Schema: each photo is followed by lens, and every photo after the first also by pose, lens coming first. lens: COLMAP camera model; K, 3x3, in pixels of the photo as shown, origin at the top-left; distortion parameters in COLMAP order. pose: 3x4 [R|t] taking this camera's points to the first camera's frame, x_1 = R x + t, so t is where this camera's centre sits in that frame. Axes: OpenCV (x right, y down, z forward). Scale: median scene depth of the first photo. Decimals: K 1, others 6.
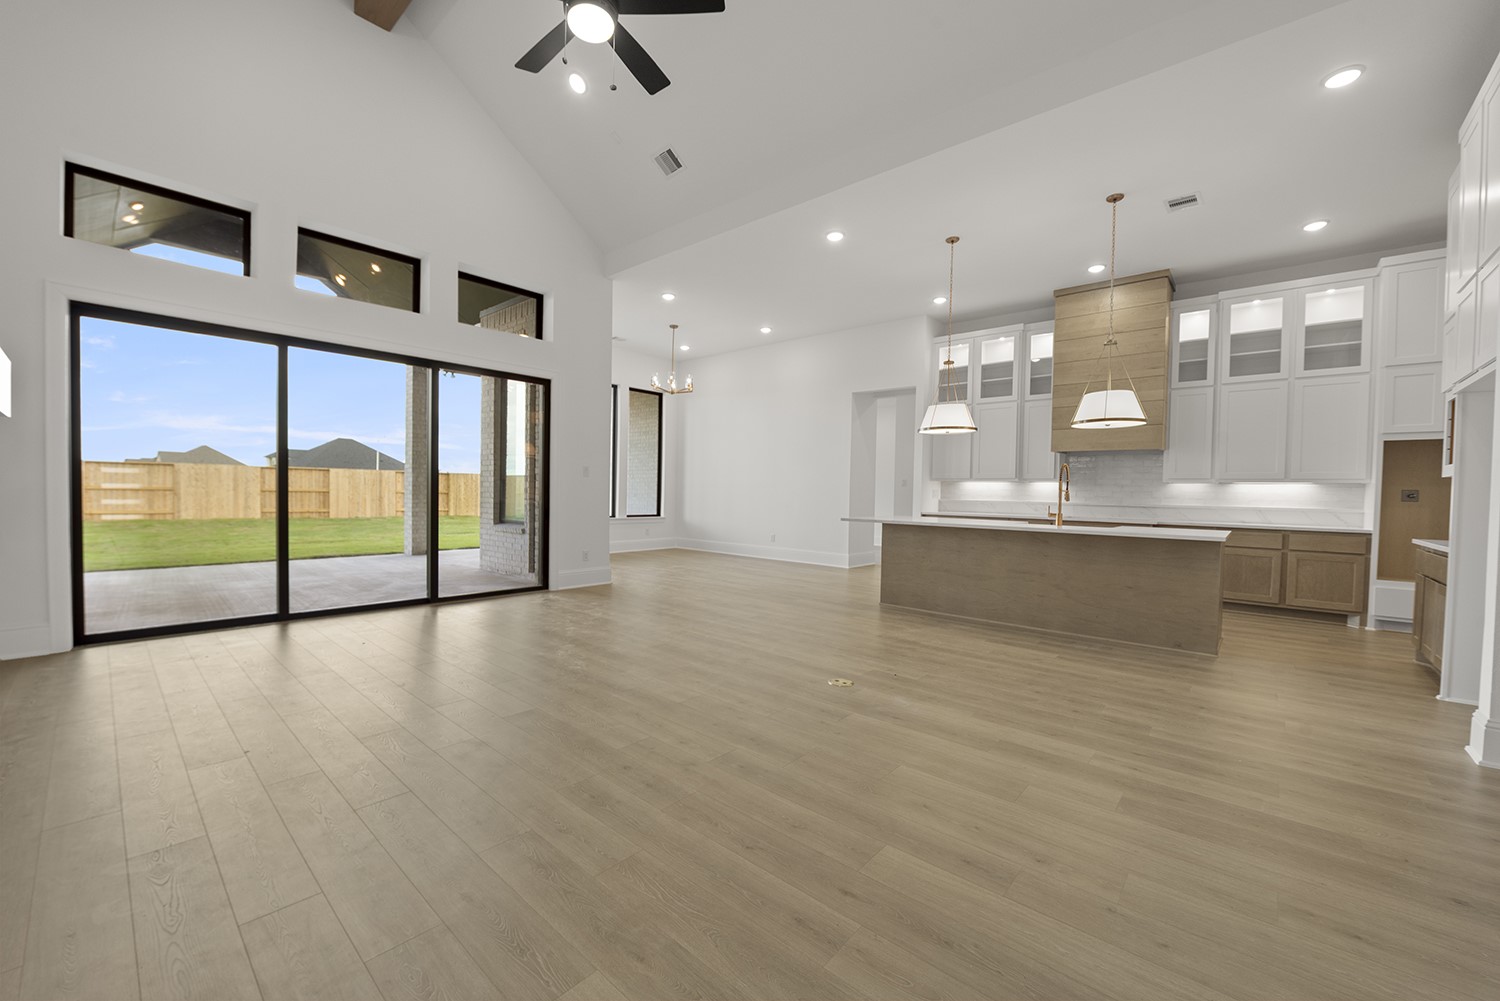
lens RADIAL K [[593.6, 0, 754.8], [0, 593.6, 508.0], [0, 0, 1]] dist [-0.000819, -0.000158]
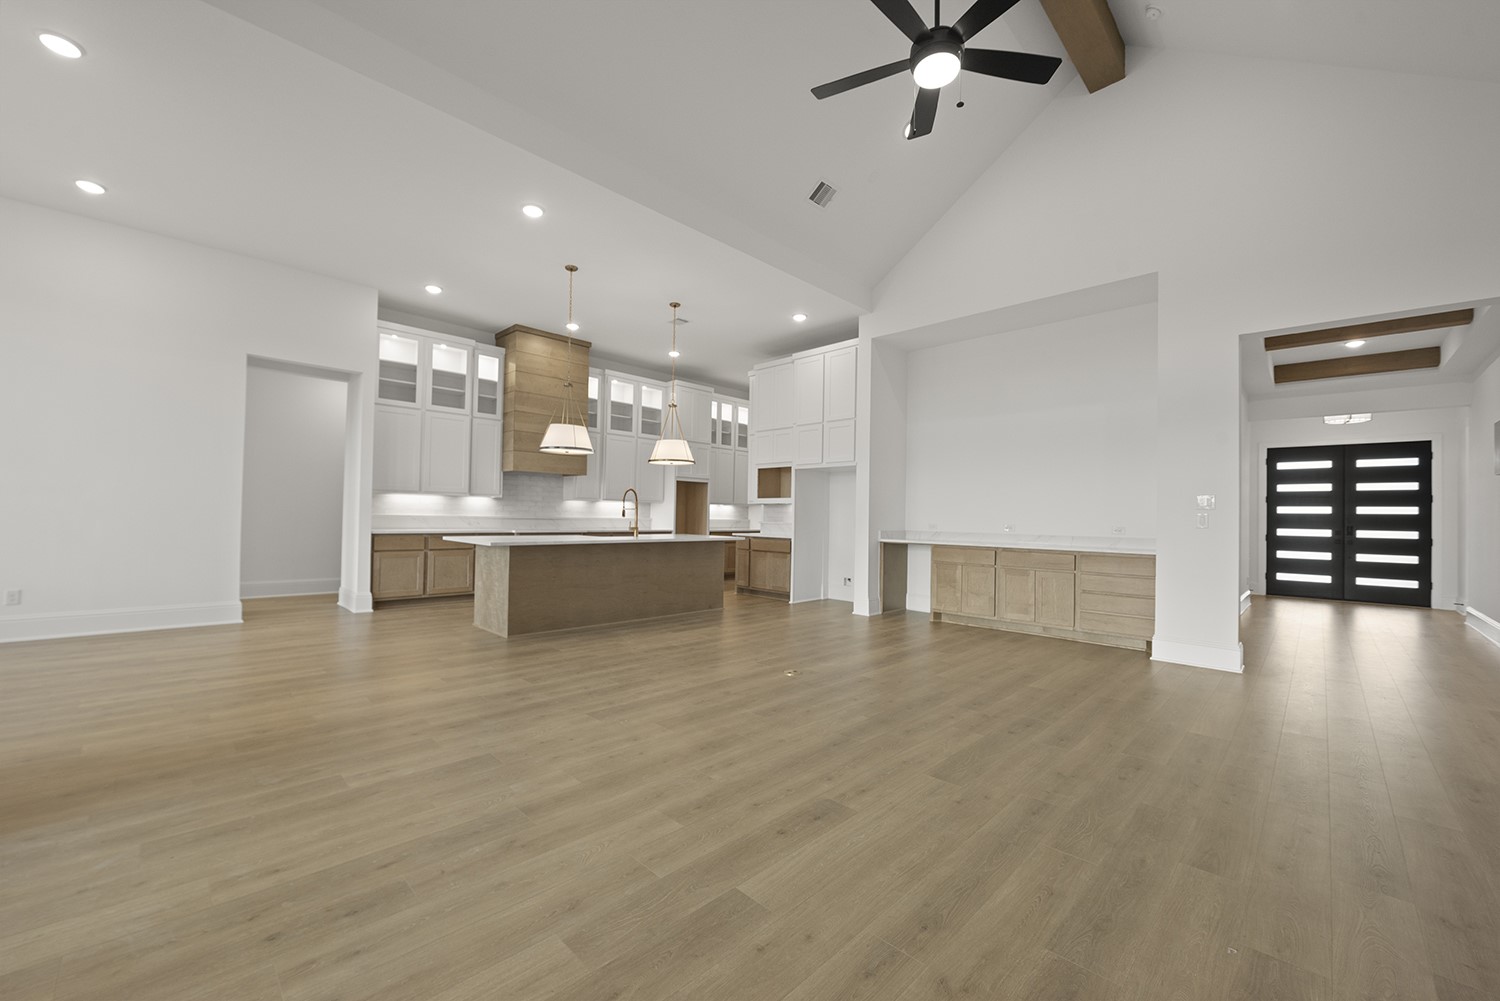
lens RADIAL K [[593.6, 0, 754.8], [0, 593.6, 508.0], [0, 0, 1]] dist [-0.000819, -0.000158]
pose [[0.039660, -0.009156, 0.999171, -0.535122], [0.014211, 0.999862, 0.008599, -0.027654], [-0.999112, 0.013858, 0.039785, 0.484839]]
